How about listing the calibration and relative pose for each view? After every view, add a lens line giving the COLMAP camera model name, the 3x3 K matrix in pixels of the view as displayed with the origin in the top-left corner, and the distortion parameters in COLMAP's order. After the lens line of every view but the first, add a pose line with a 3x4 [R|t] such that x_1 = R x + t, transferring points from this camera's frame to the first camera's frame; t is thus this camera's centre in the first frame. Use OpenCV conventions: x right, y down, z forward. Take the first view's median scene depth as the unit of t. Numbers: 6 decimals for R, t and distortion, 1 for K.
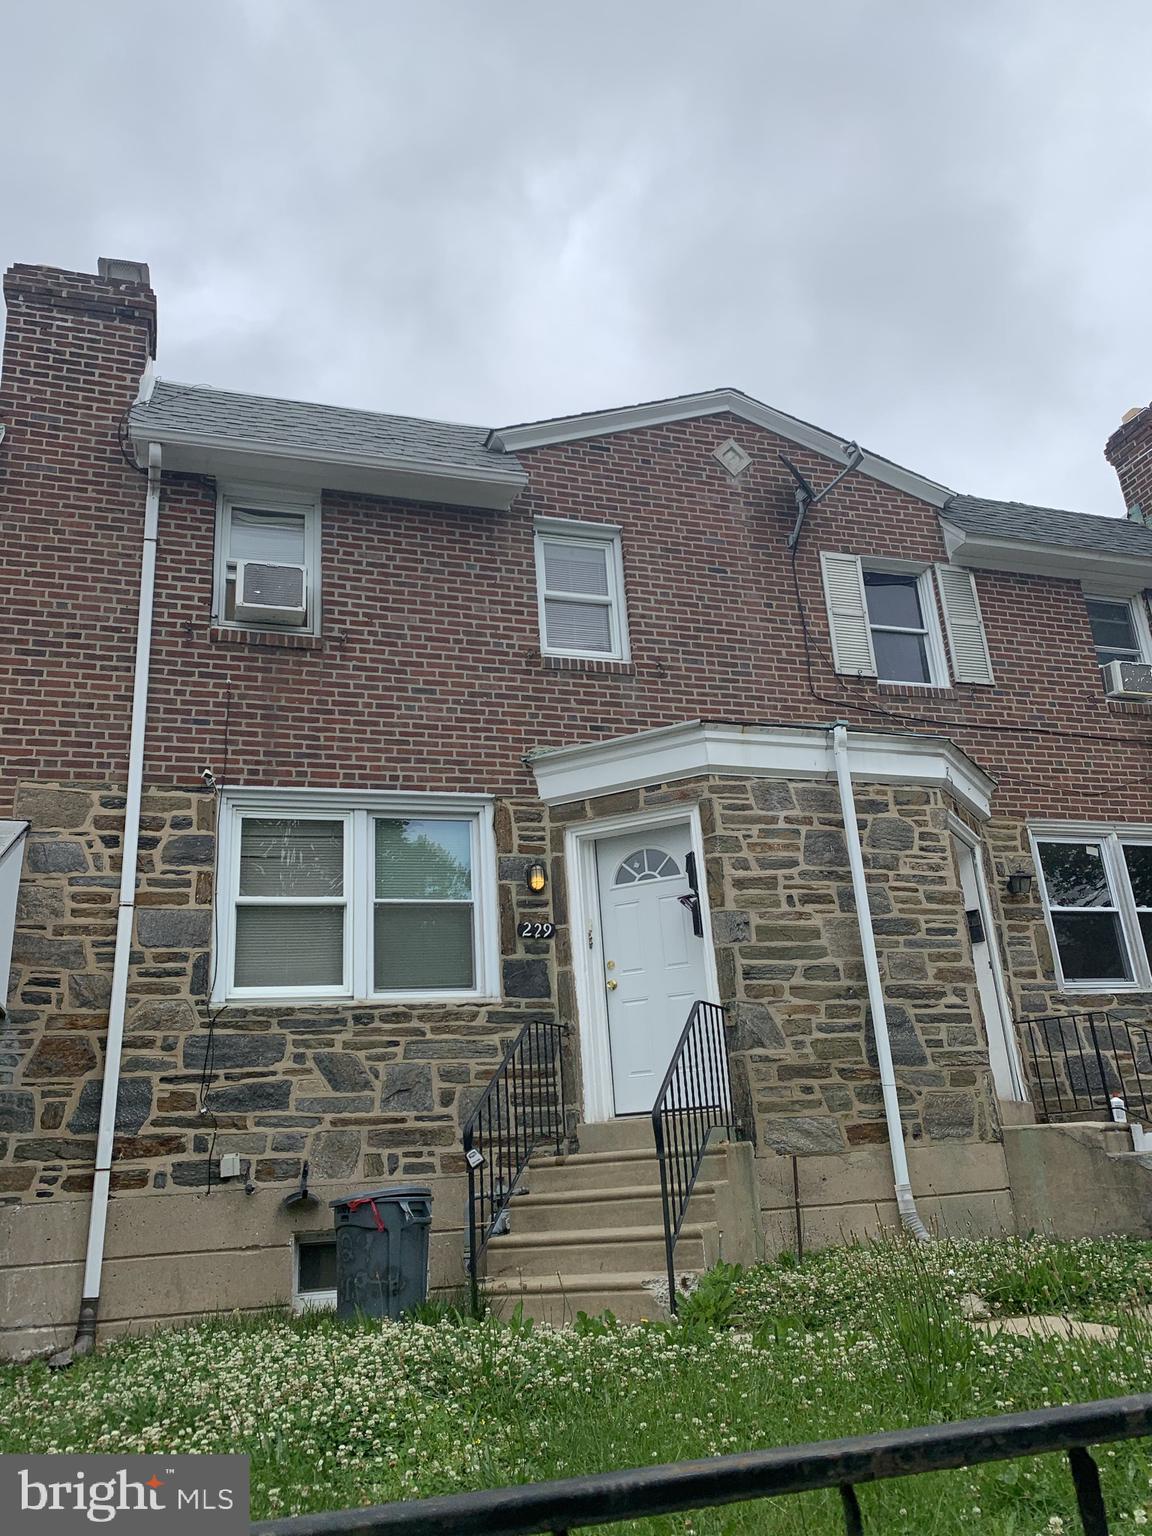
lens RADIAL K [[1163.2, 0, 571.8], [0, 1163.2, 764.4], [0, 0, 1]] dist [0.033917, -0.039775]
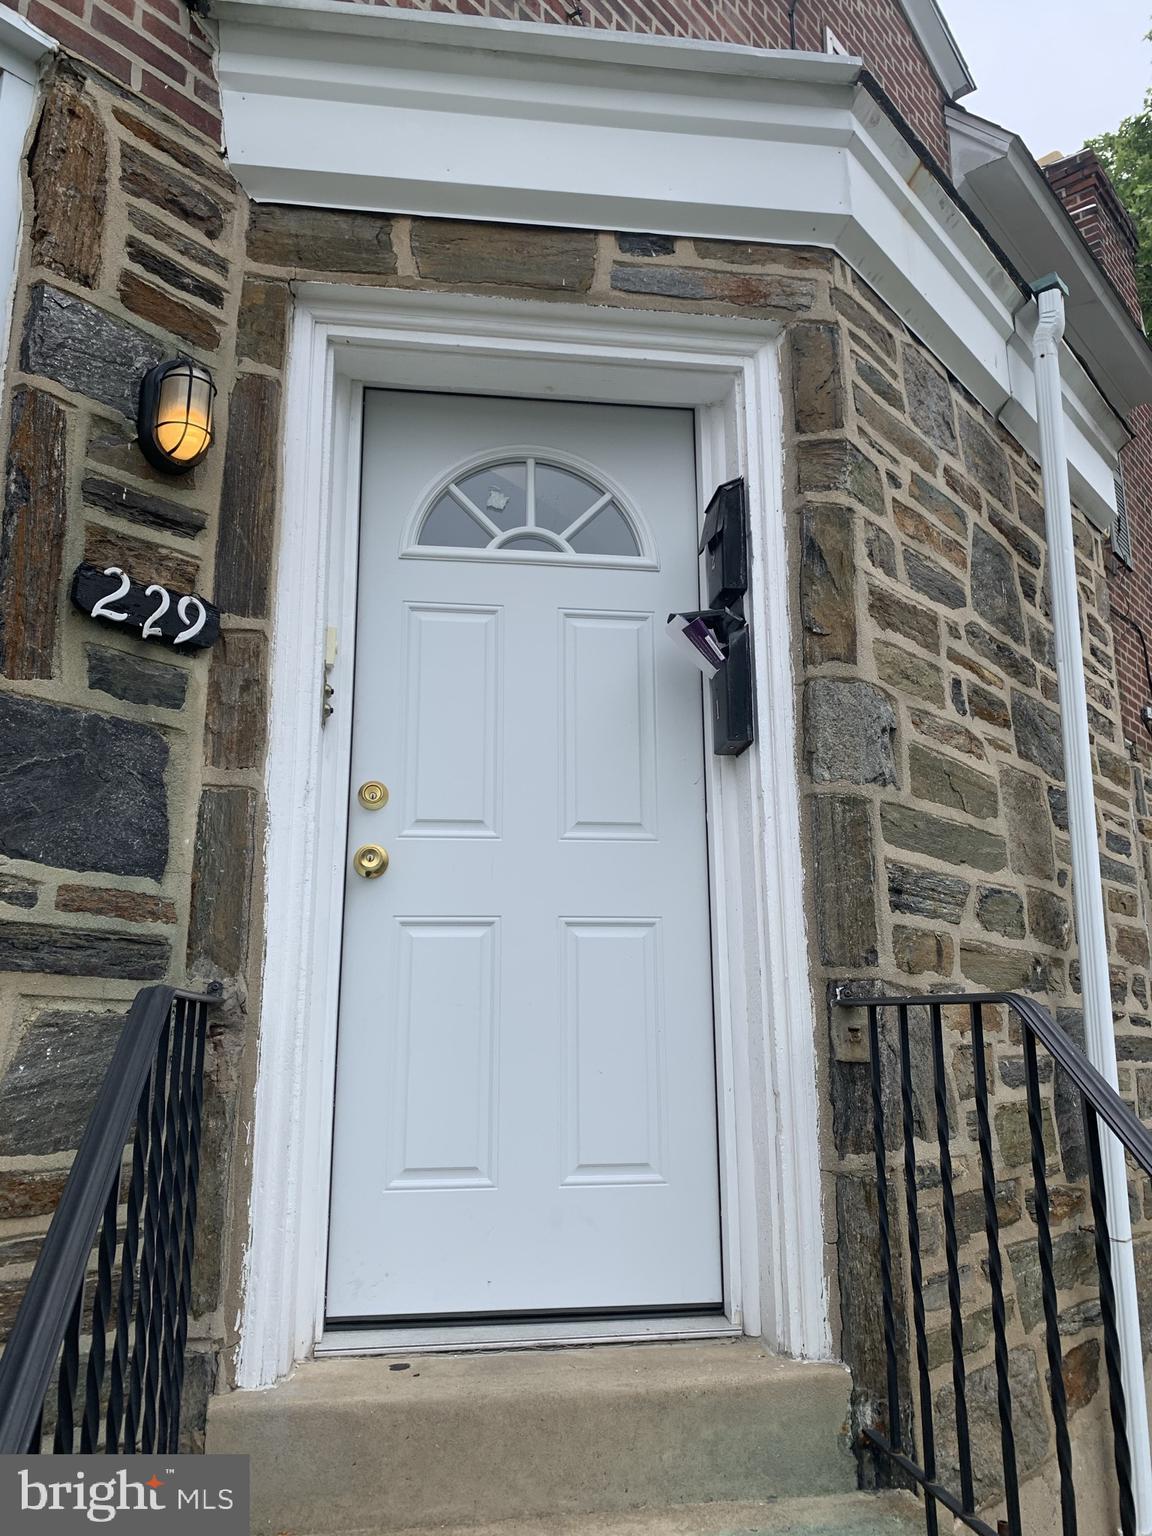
lens RADIAL K [[1163.2, 0, 584.1], [0, 1163.2, 769.9], [0, 0, 1]] dist [0.033917, -0.039775]
pose [[0.841643, 0.177393, 0.510067, -0.073746], [-0.223063, 0.974367, 0.029198, 0.147765], [-0.491813, -0.138351, 0.859639, 0.731395]]
